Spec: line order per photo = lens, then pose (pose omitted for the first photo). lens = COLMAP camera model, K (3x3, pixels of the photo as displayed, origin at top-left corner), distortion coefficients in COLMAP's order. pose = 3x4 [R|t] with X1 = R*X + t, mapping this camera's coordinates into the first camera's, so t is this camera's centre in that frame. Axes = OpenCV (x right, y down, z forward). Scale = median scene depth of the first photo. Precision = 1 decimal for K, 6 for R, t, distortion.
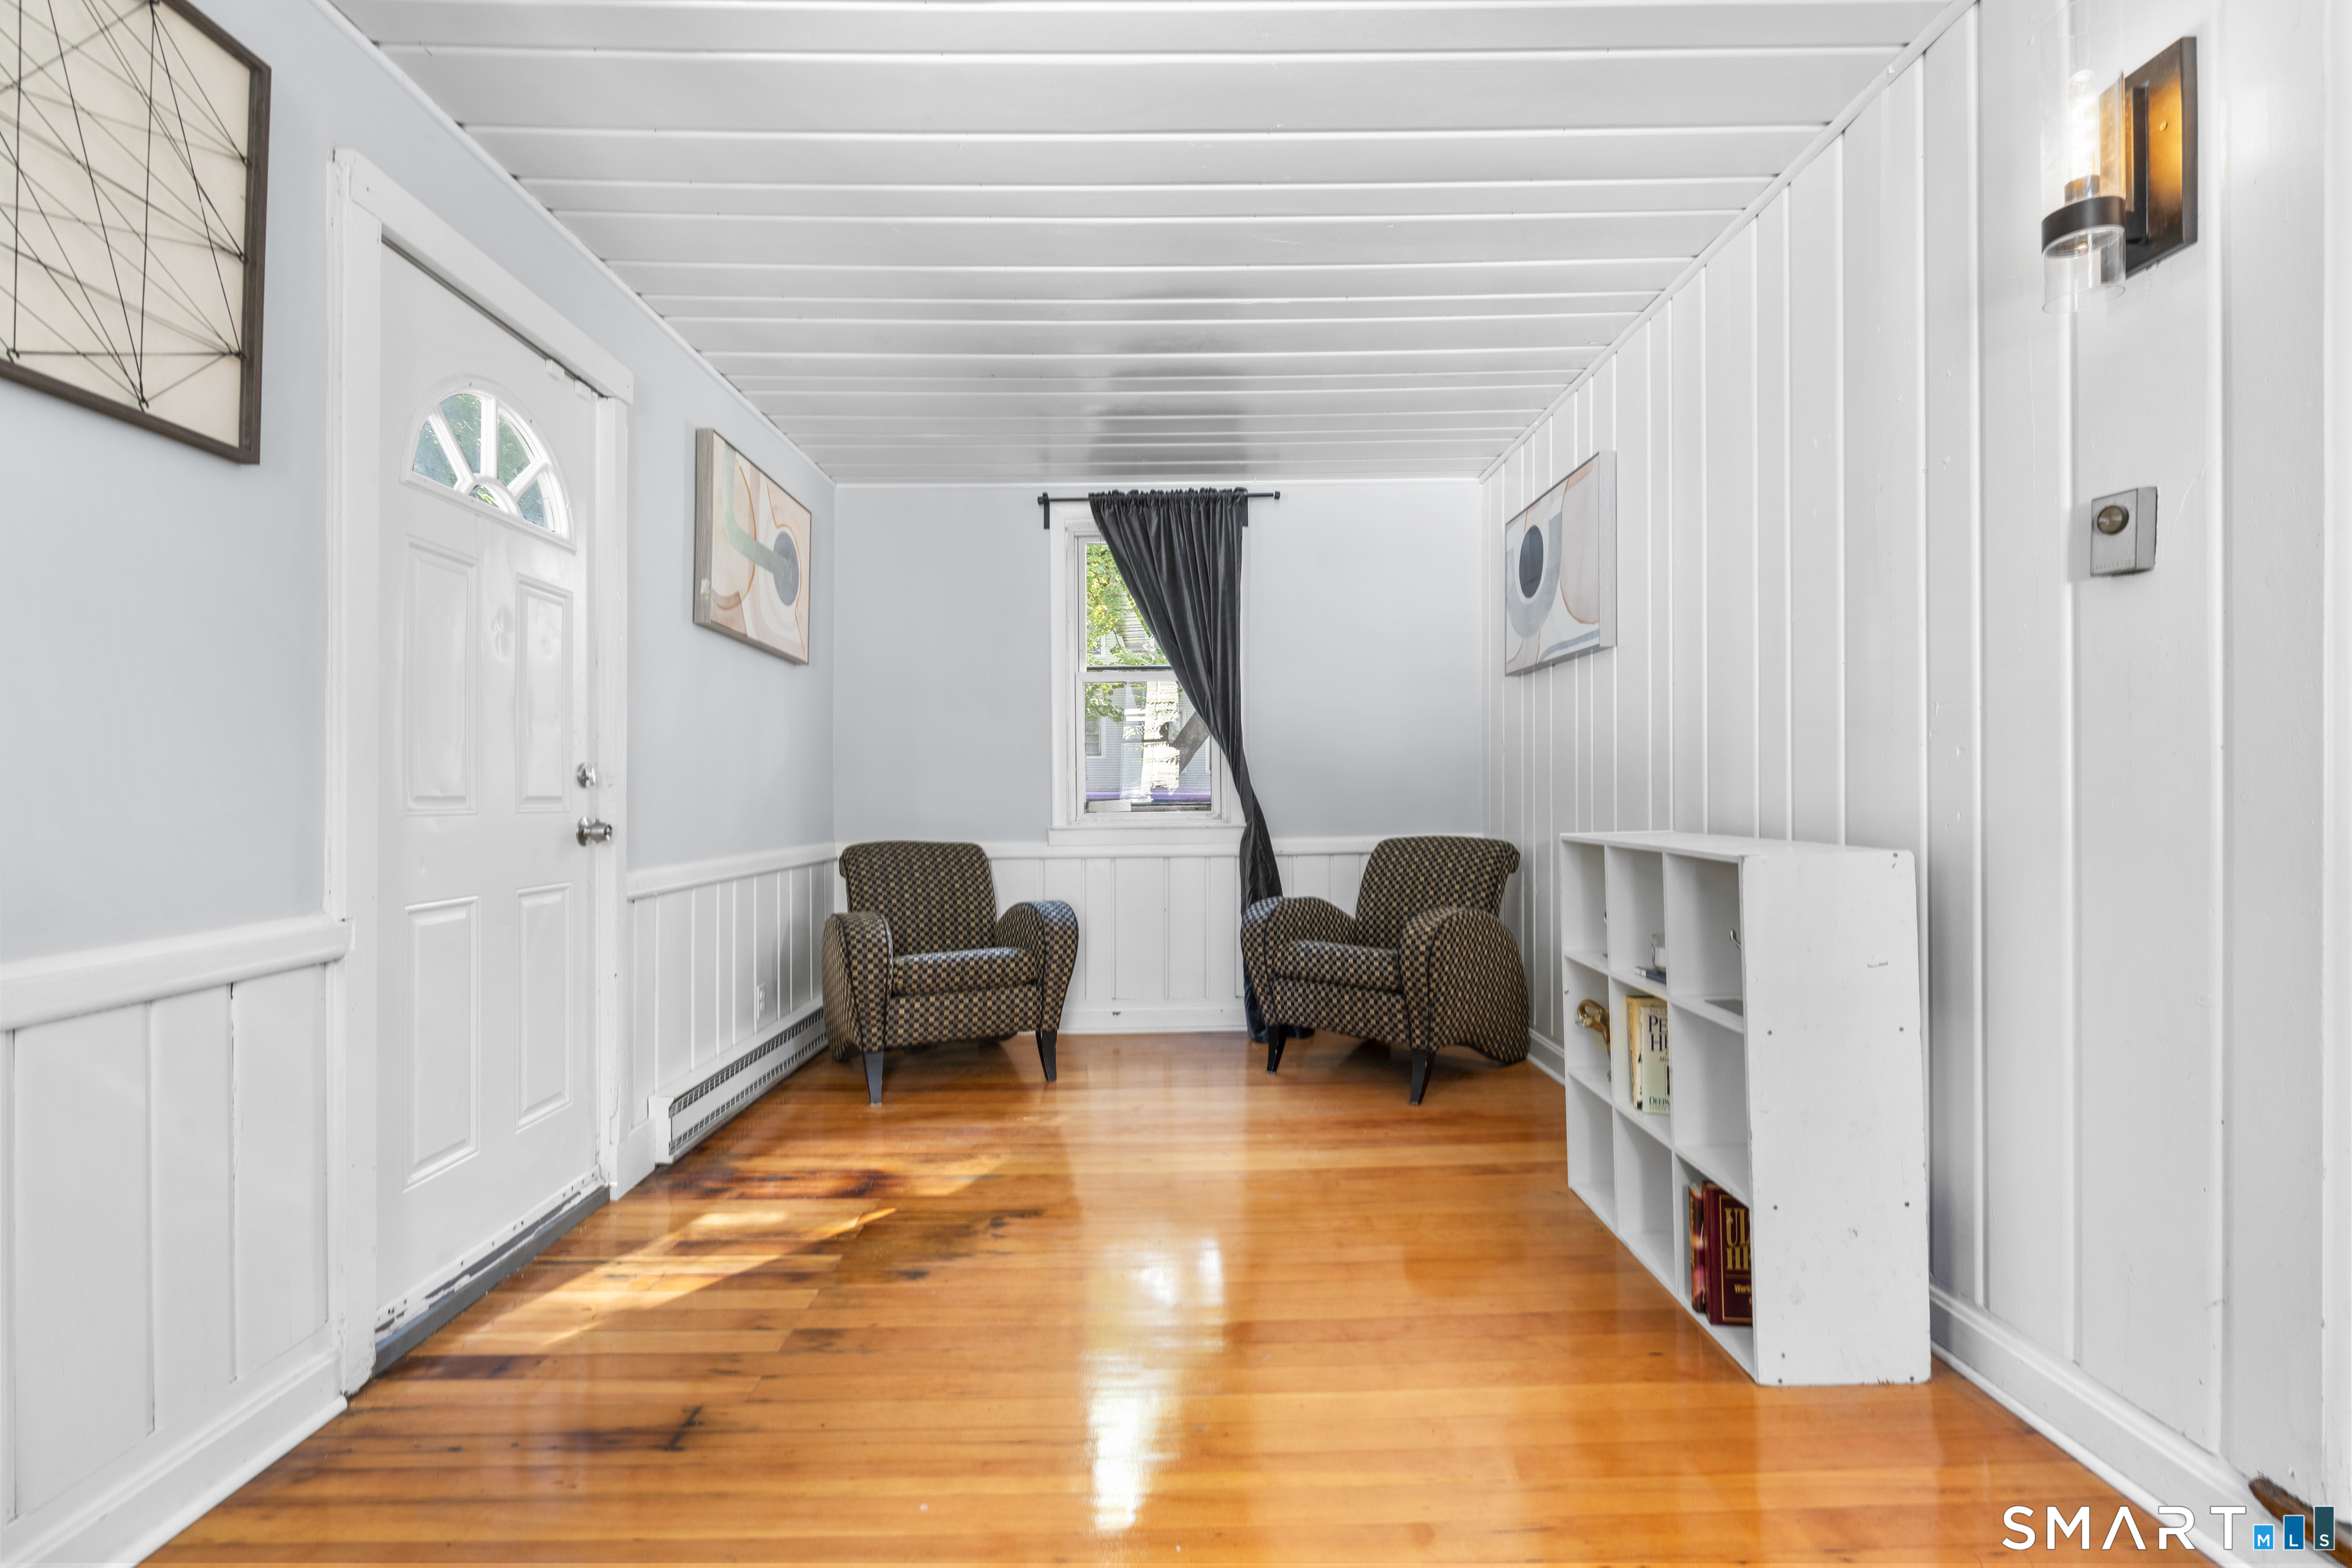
lens RADIAL K [[1060.0, 0, 1179.1], [0, 1060.0, 790.4], [0, 0, 1]] dist [-0.010770, 0.005364]
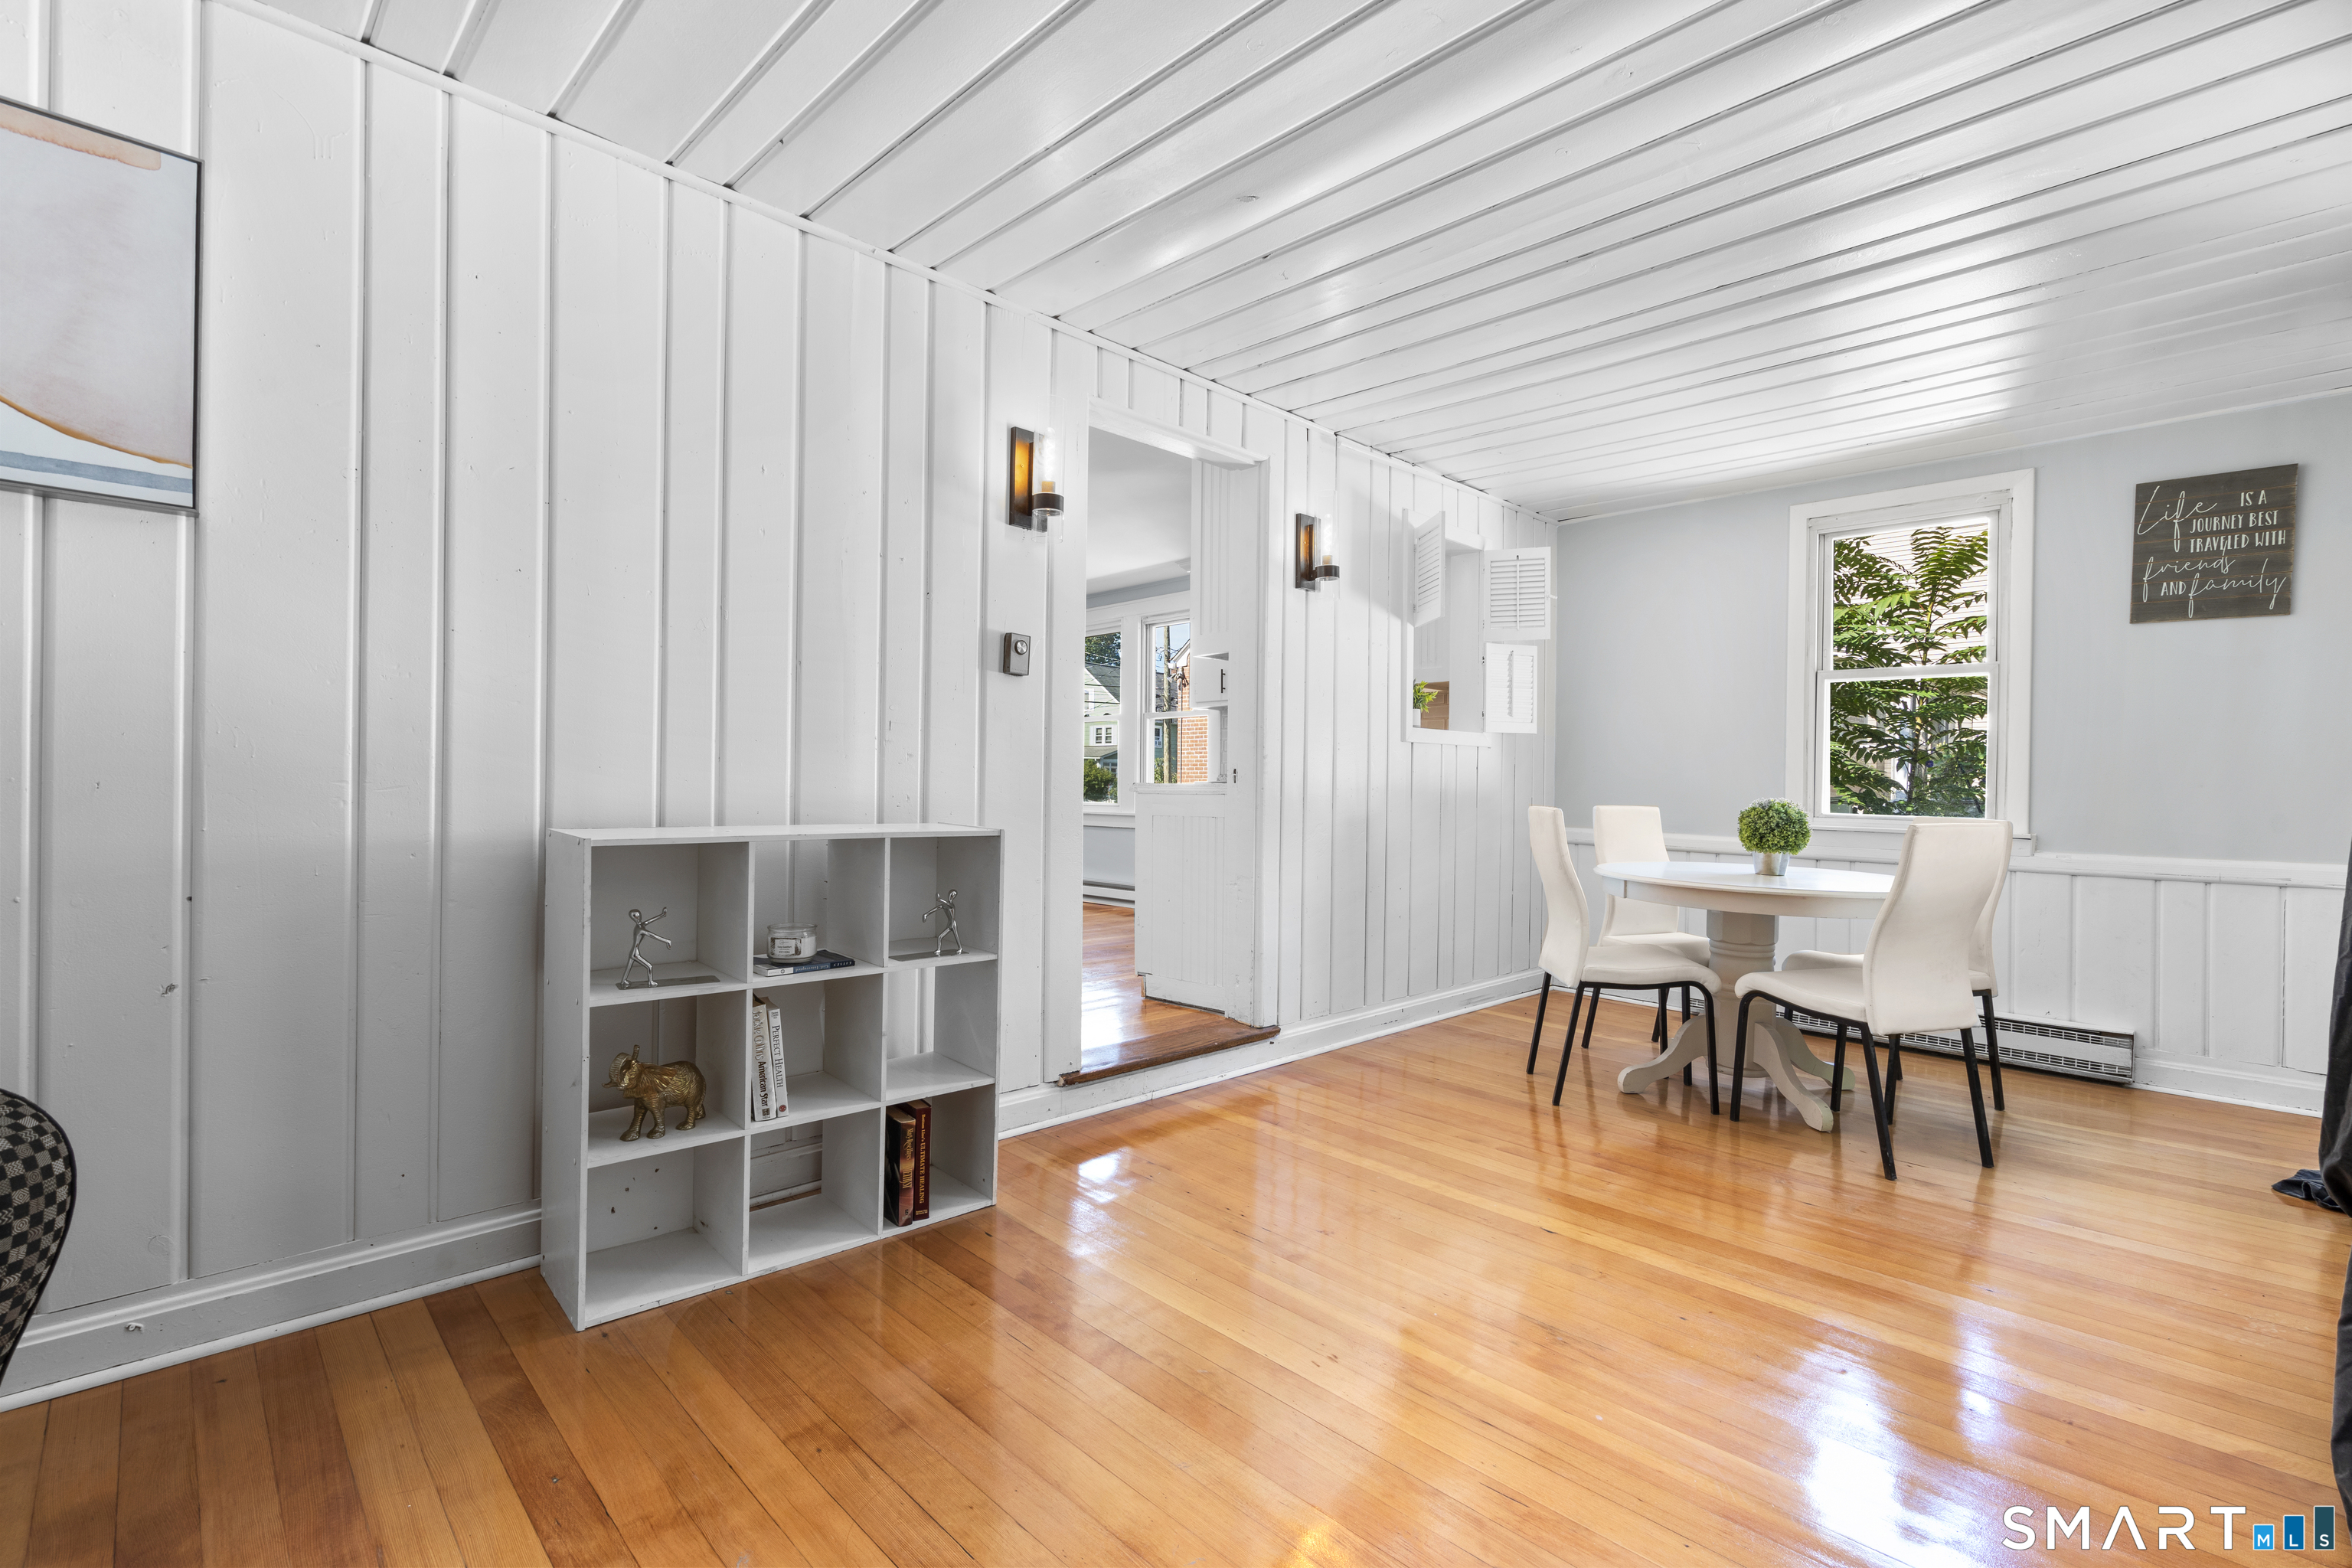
lens RADIAL K [[1074.4, 0, 1185.5], [0, 1074.4, 779.7], [0, 0, 1]] dist [0.002849, 0.000603]
pose [[-0.688479, -0.000332, 0.725257, -0.562408], [-0.010610, 0.999897, -0.009614, 0.004215], [-0.725179, -0.014314, -0.688411, 1.546594]]
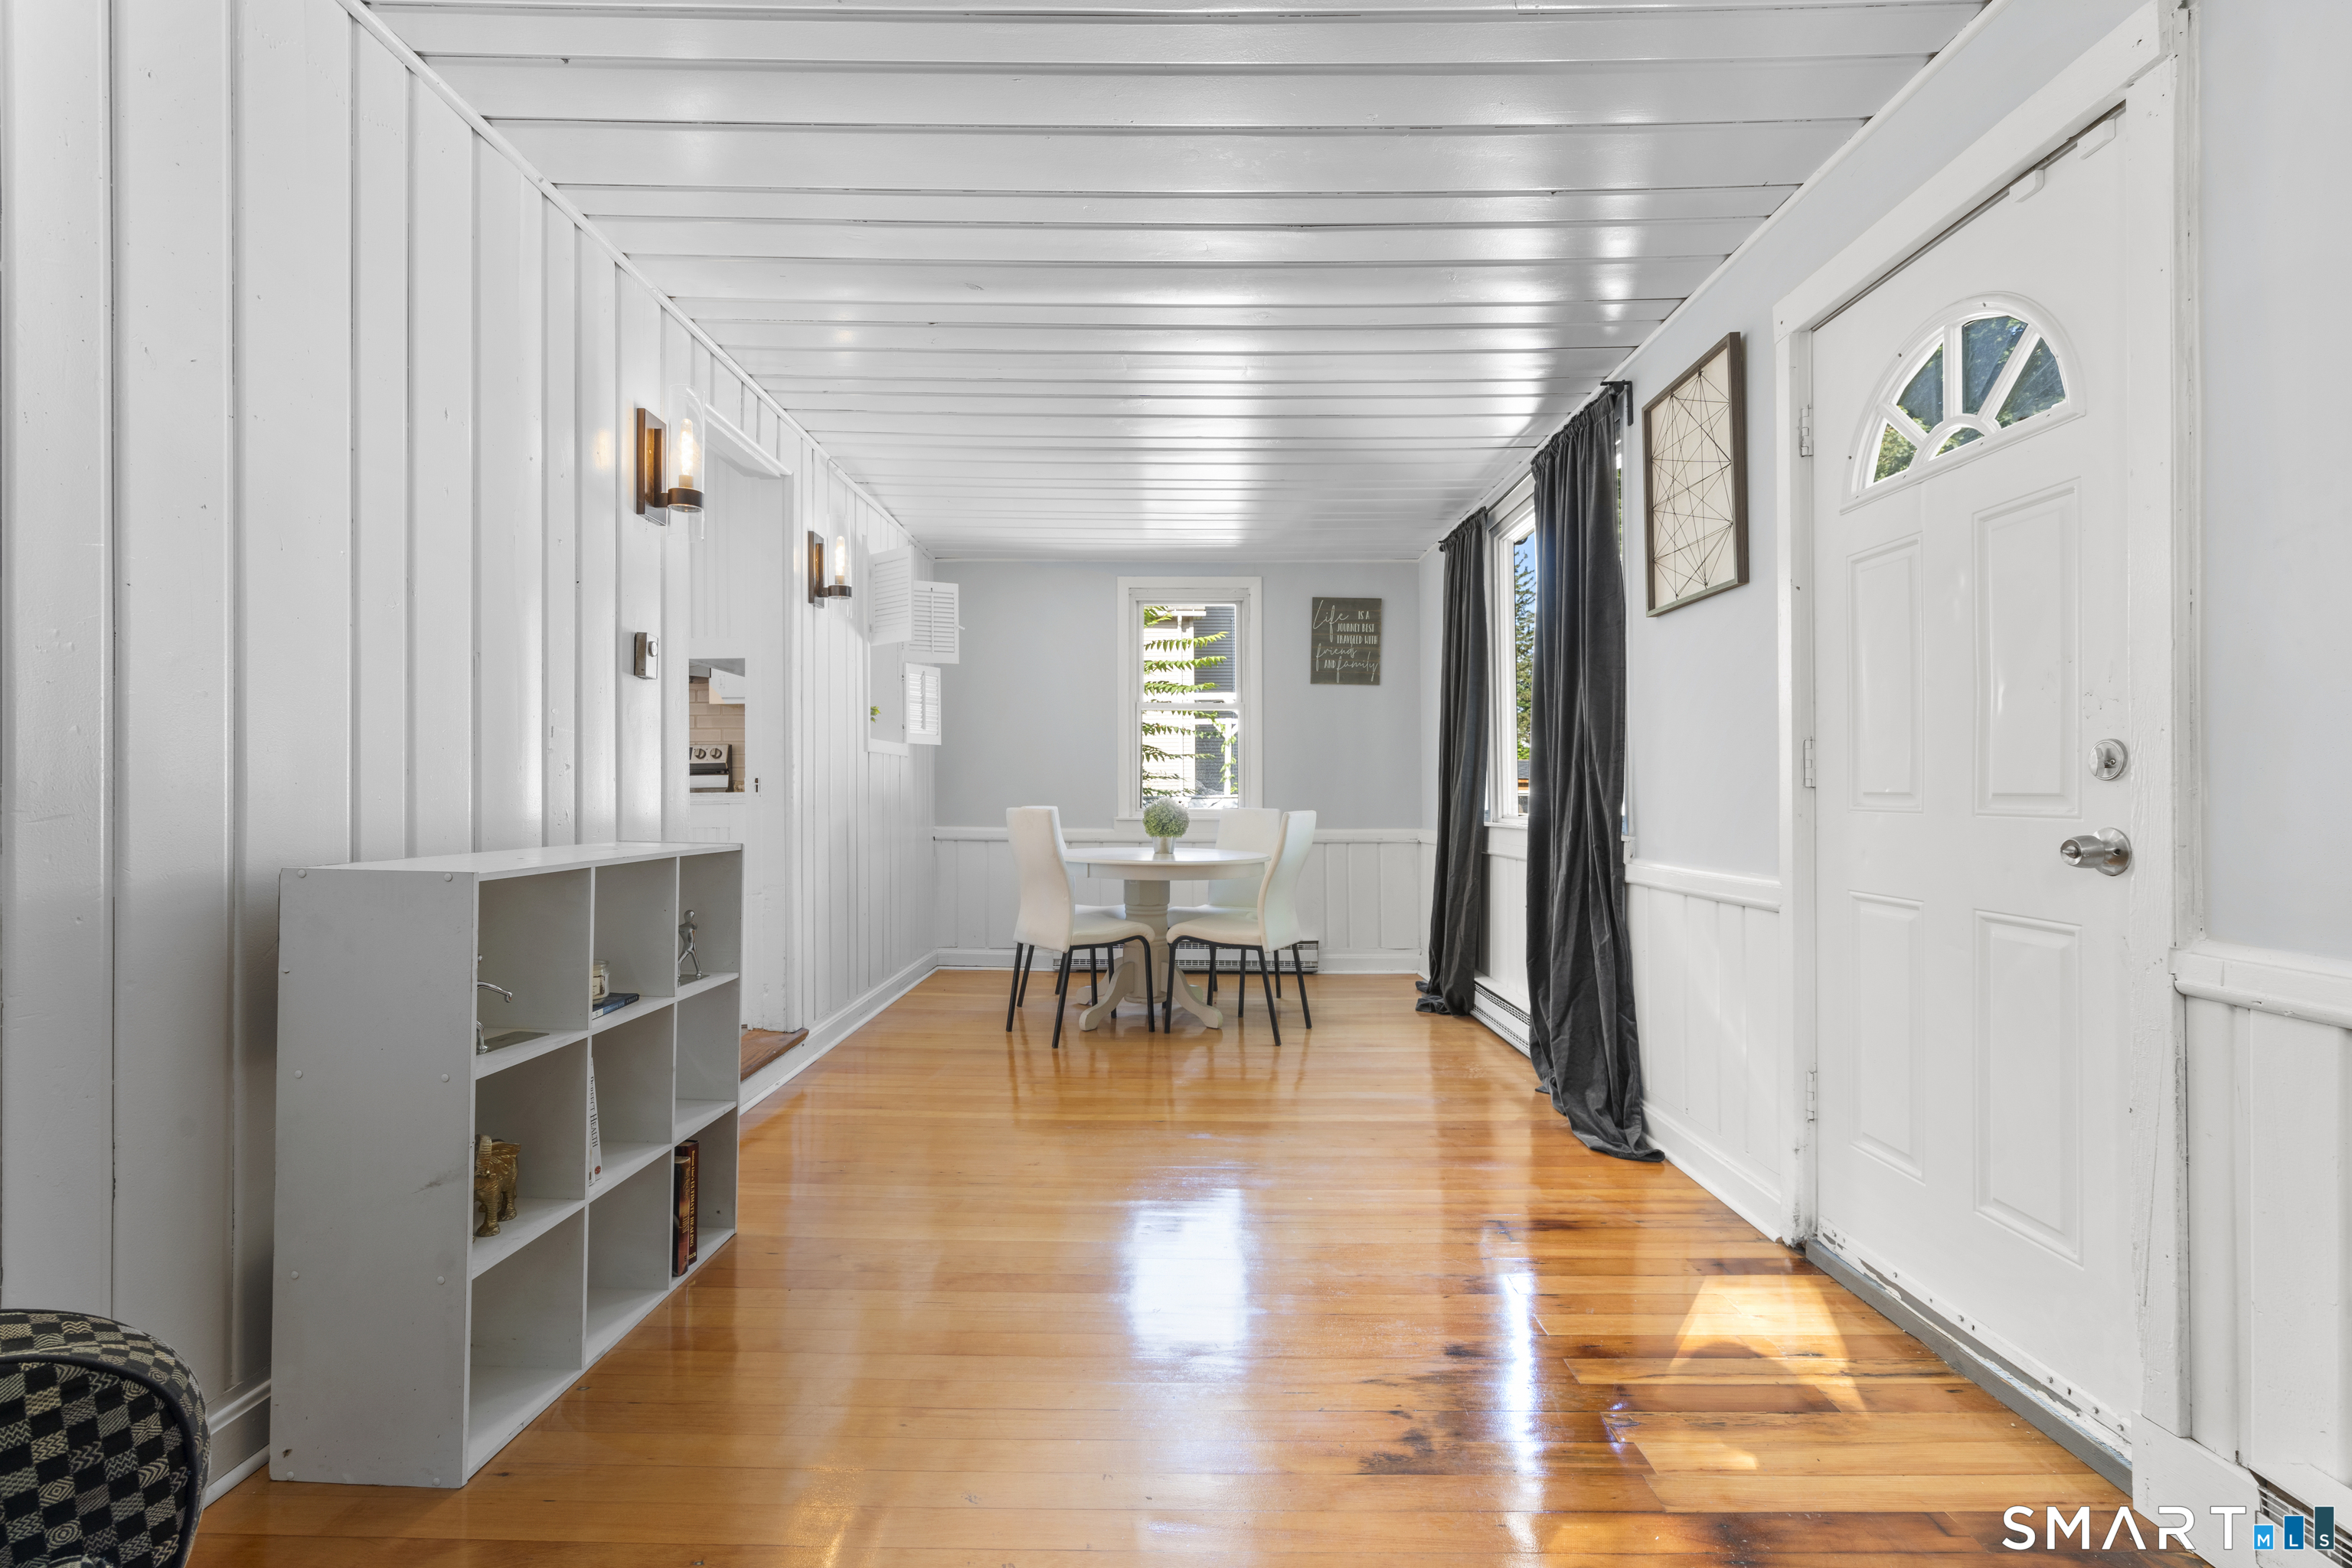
lens RADIAL K [[1060.0, 0, 1179.1], [0, 1060.0, 790.4], [0, 0, 1]] dist [-0.010770, 0.005364]
pose [[-0.999707, 0.009073, 0.022455, -0.048735], [0.008980, 0.999951, -0.004229, 0.001853], [-0.022493, -0.004026, -0.999739, 2.003524]]
